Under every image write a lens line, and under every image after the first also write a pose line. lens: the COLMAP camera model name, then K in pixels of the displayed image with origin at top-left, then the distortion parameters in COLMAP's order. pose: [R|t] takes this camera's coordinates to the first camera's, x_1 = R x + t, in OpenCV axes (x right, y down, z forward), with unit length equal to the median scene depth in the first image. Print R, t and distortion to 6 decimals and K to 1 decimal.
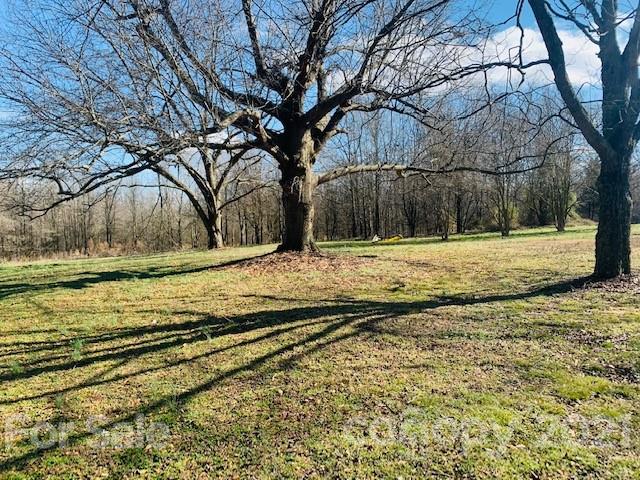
lens RADIAL K [[487.7, 0, 317.3], [0, 487.7, 235.5], [0, 0, 1]] dist [0.038145, -0.045762]
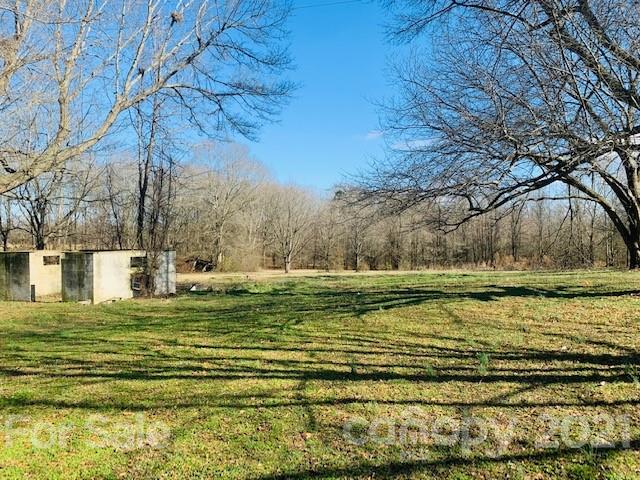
lens RADIAL K [[487.7, 0, 317.3], [0, 487.7, 235.5], [0, 0, 1]] dist [0.038145, -0.045762]
pose [[0.708184, 0.010160, -0.705954, -0.010452], [-0.029986, 0.999427, -0.015696, -0.002388], [0.705390, 0.032284, 0.708083, 0.017948]]
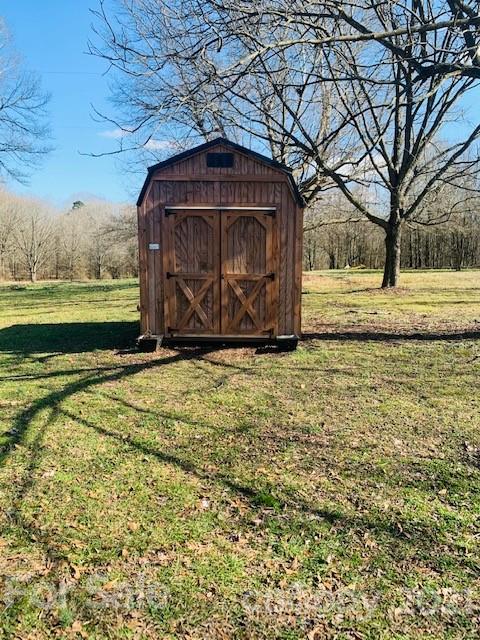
lens RADIAL K [[487.7, 0, 240.0], [0, 487.7, 320.0], [0, 0, 1]] dist [0.038145, -0.045762]
pose [[0.912212, 0.075981, -0.402611, 1.611196], [-0.028391, 0.992014, 0.122888, -0.027705], [0.408733, -0.100669, 0.907085, -1.990383]]
